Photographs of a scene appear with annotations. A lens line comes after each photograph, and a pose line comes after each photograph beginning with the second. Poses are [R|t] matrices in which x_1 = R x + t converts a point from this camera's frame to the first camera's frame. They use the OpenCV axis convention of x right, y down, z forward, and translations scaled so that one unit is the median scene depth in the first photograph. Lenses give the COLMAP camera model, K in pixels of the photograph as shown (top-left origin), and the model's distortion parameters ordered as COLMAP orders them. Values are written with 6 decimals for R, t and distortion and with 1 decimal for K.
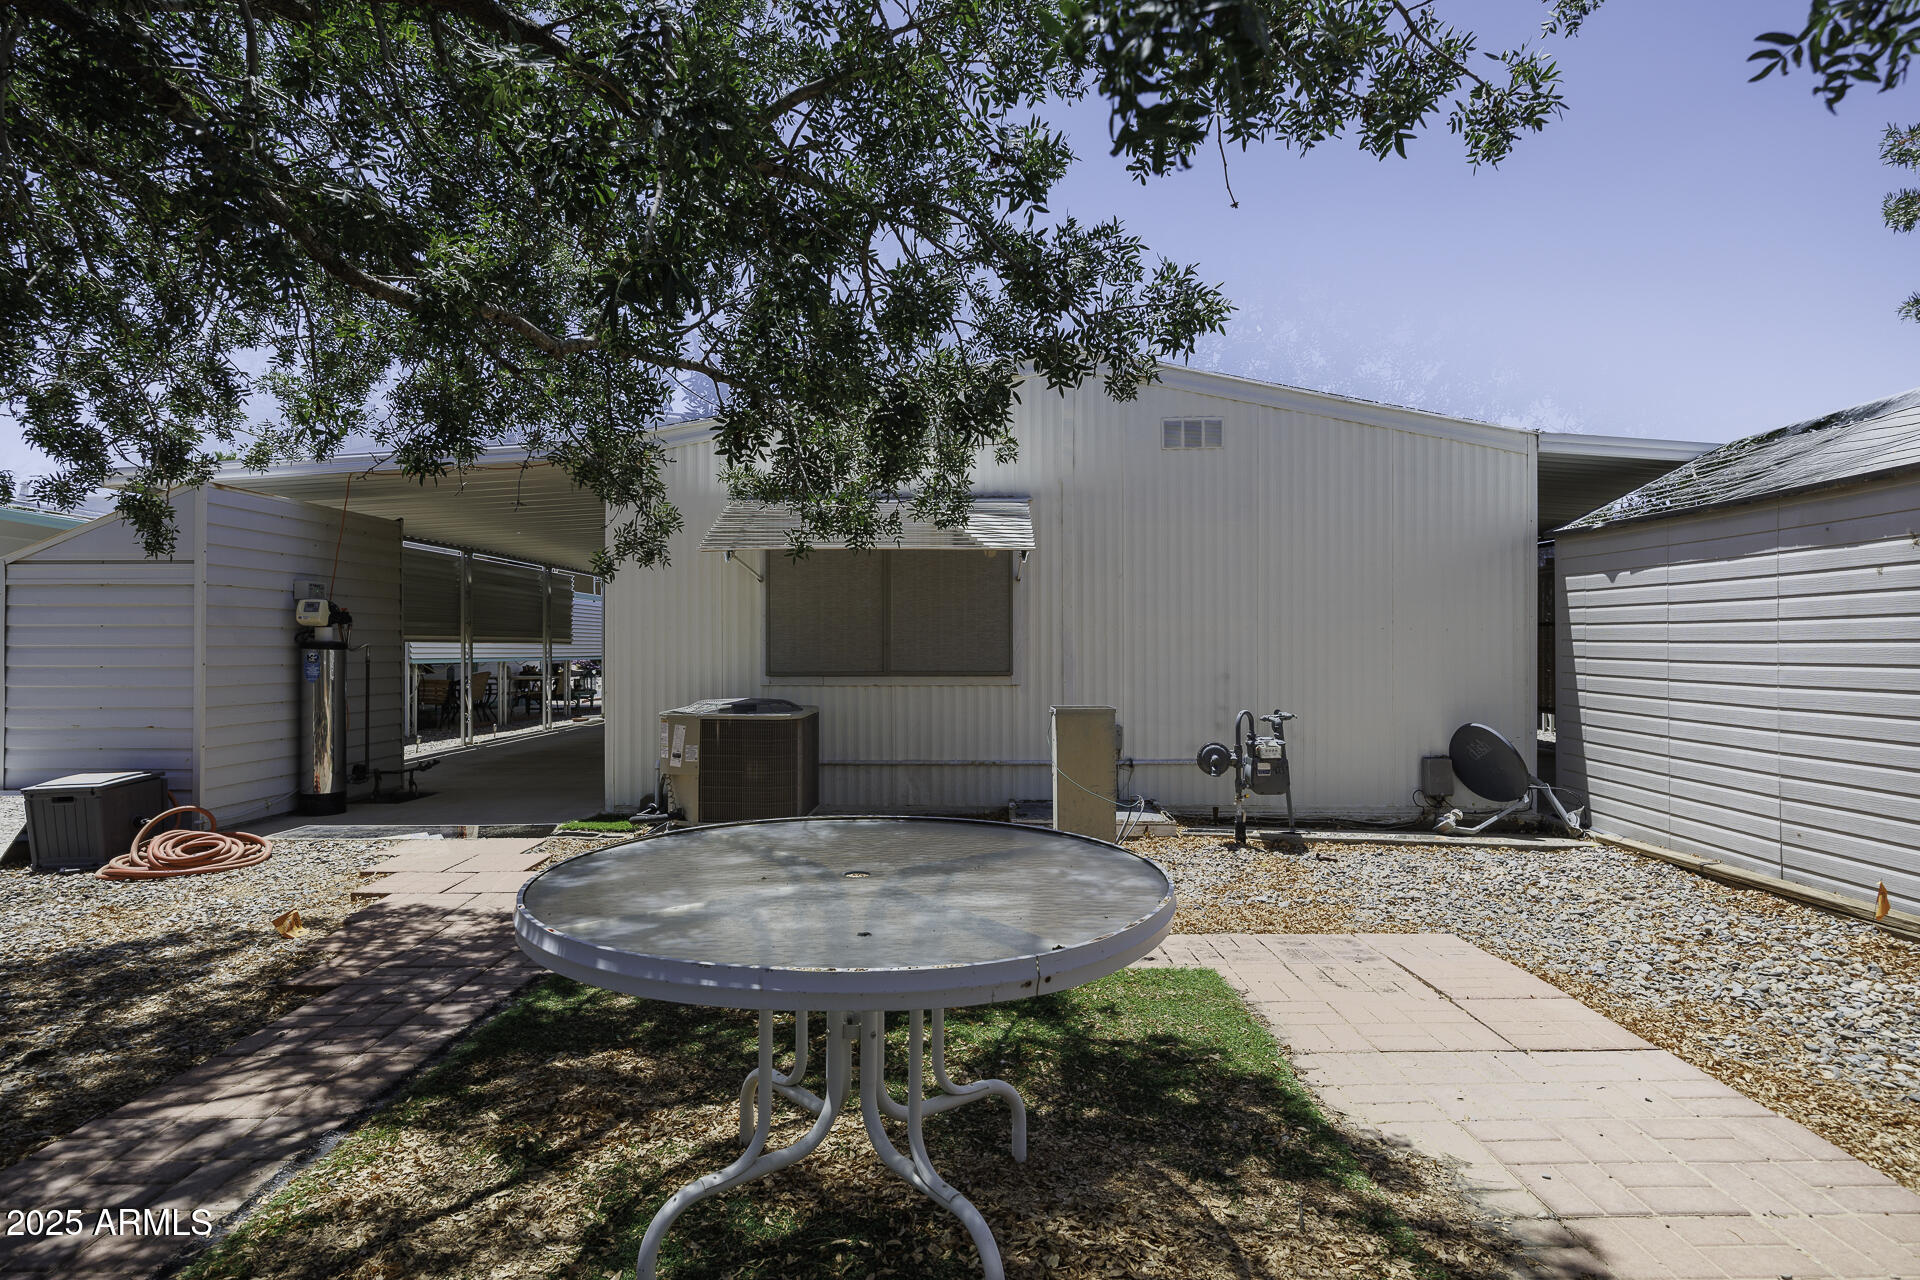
lens RADIAL K [[1023.7, 0, 946.1], [0, 1023.7, 640.3], [0, 0, 1]] dist [-0.003542, 0.000397]
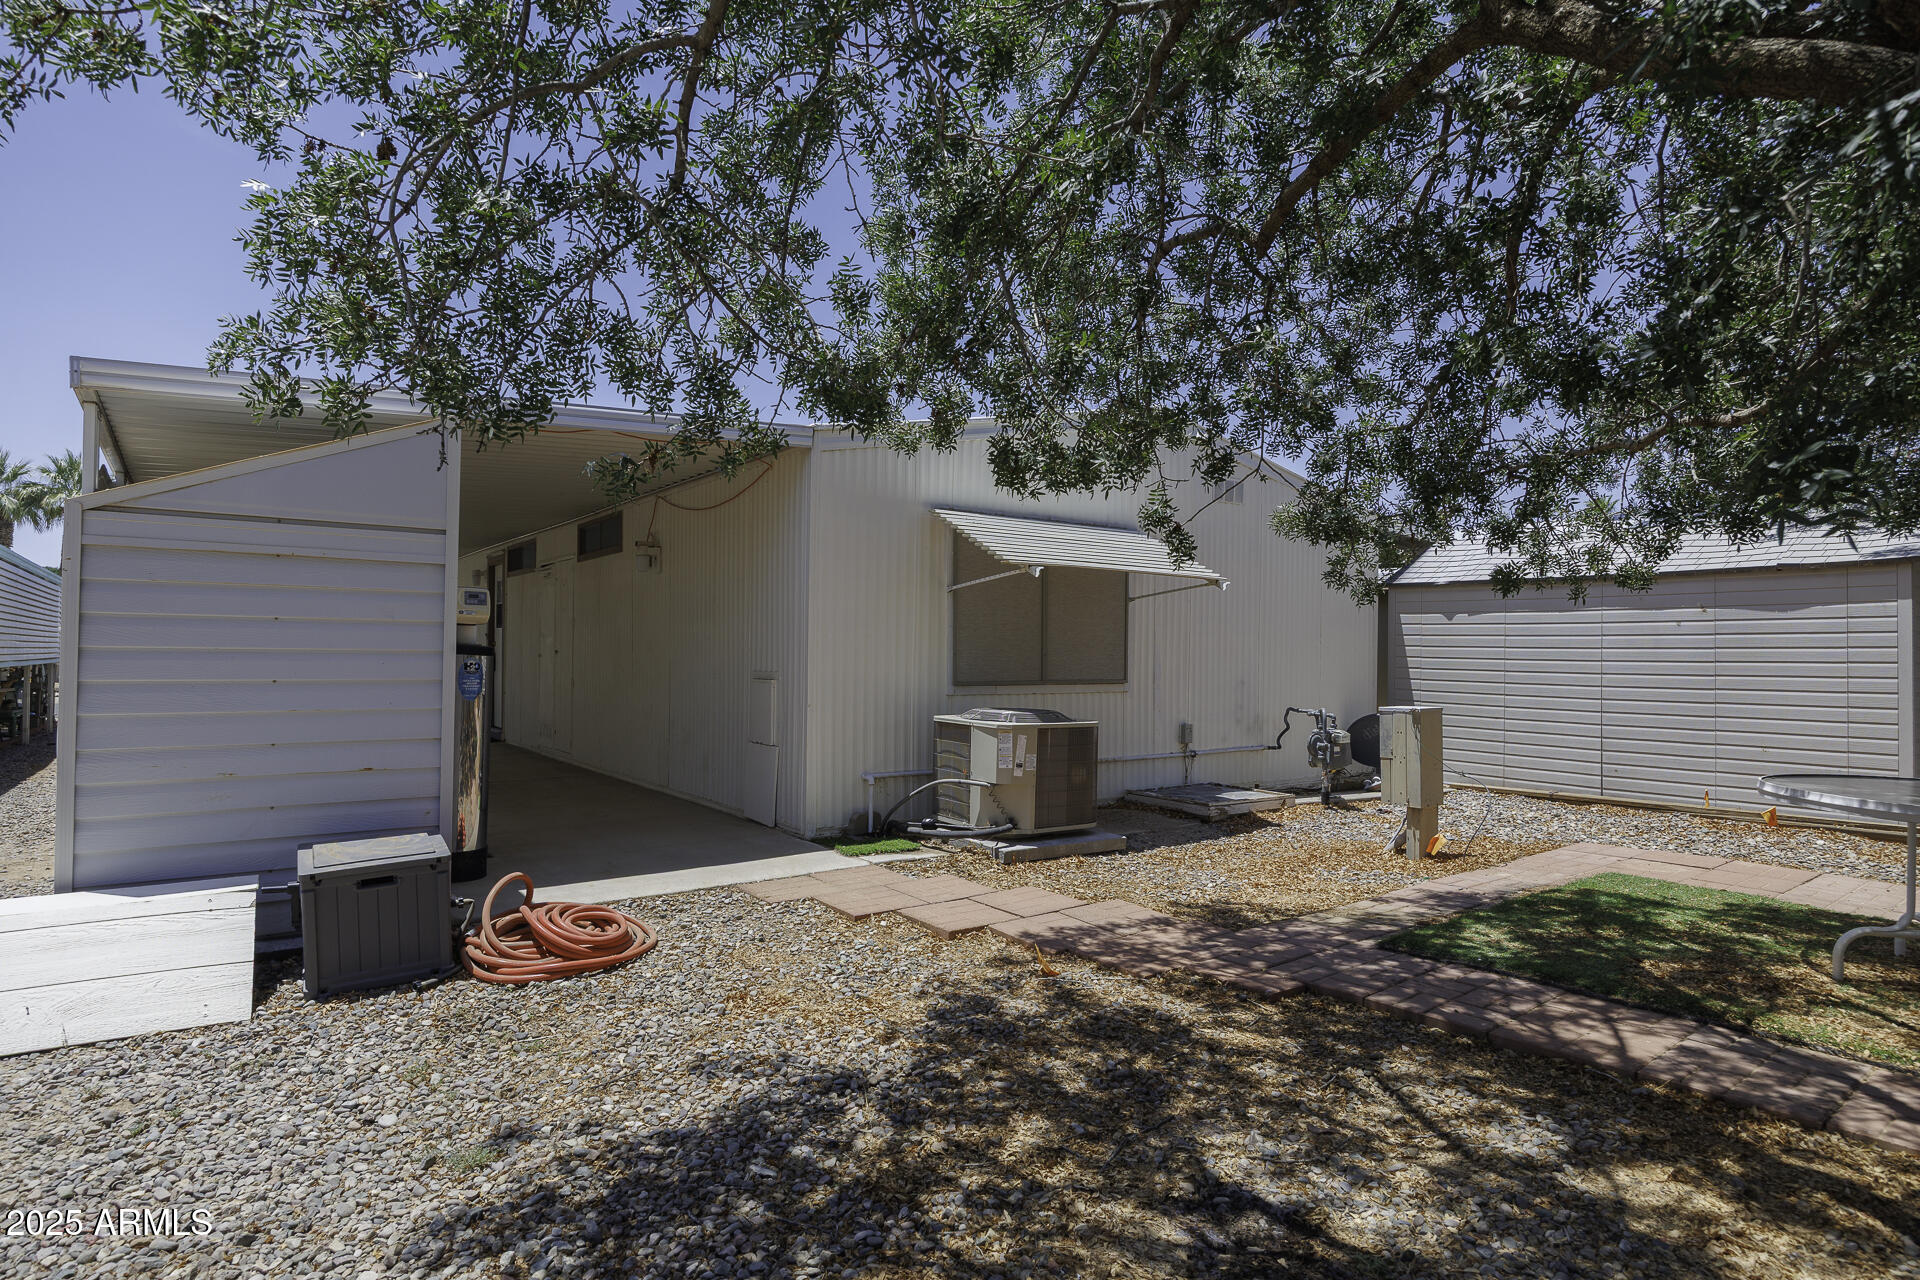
lens RADIAL K [[1023.7, 0, 954.6], [0, 1023.7, 647.8], [0, 0, 1]] dist [-0.003542, 0.000397]
pose [[0.797237, 0.013023, 0.603526, -1.565285], [-0.015212, 0.999883, -0.001481, -0.001981], [-0.603475, -0.008000, 0.797342, 0.391088]]
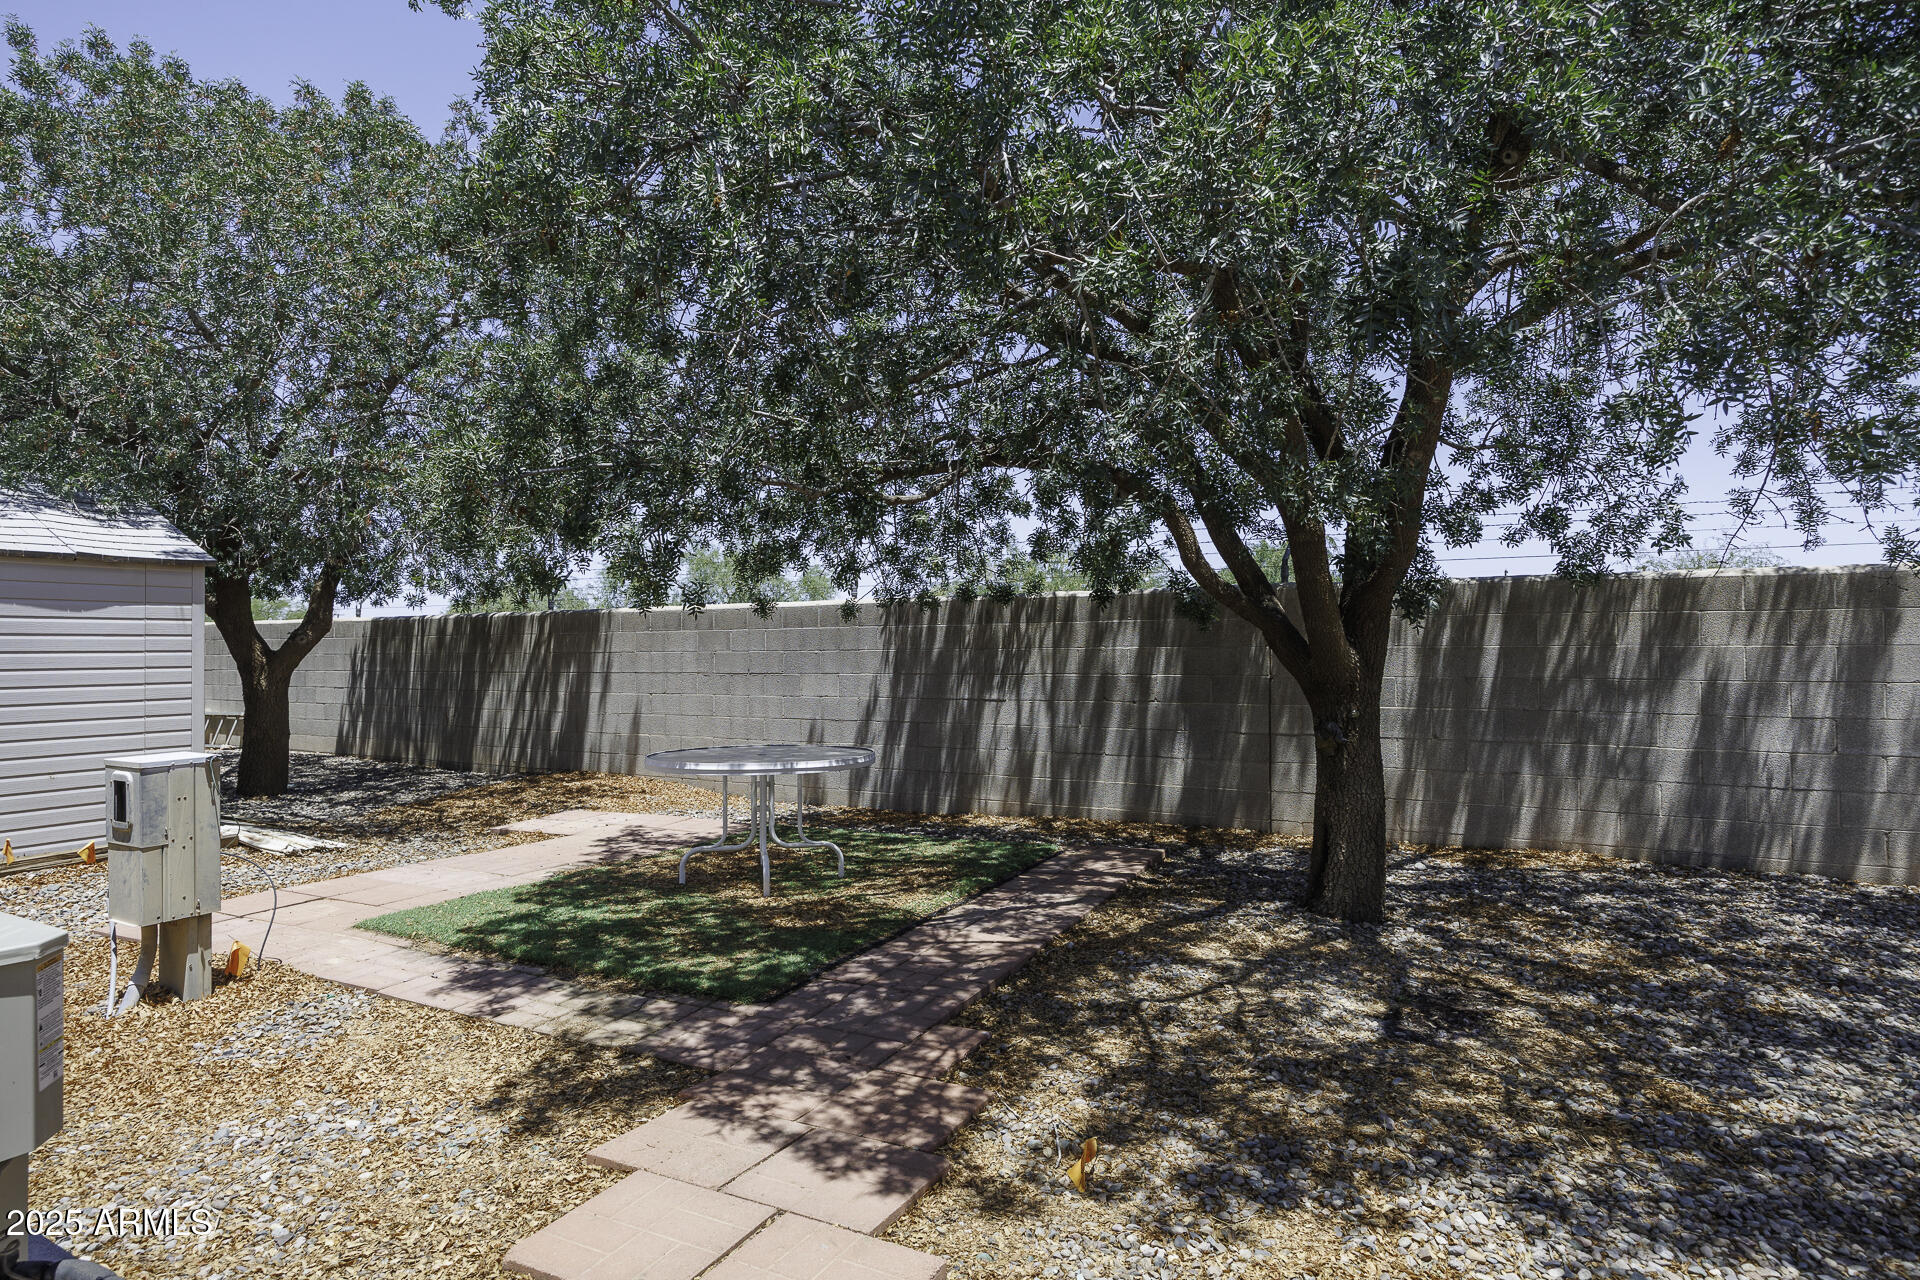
lens RADIAL K [[1023.7, 0, 947.9], [0, 1023.7, 598.8], [0, 0, 1]] dist [-0.003542, 0.000397]
pose [[-0.881504, 0.030166, 0.471212, -1.108033], [0.000053, 0.997963, -0.063789, -0.010383], [-0.472176, -0.056205, -0.879711, 1.943432]]
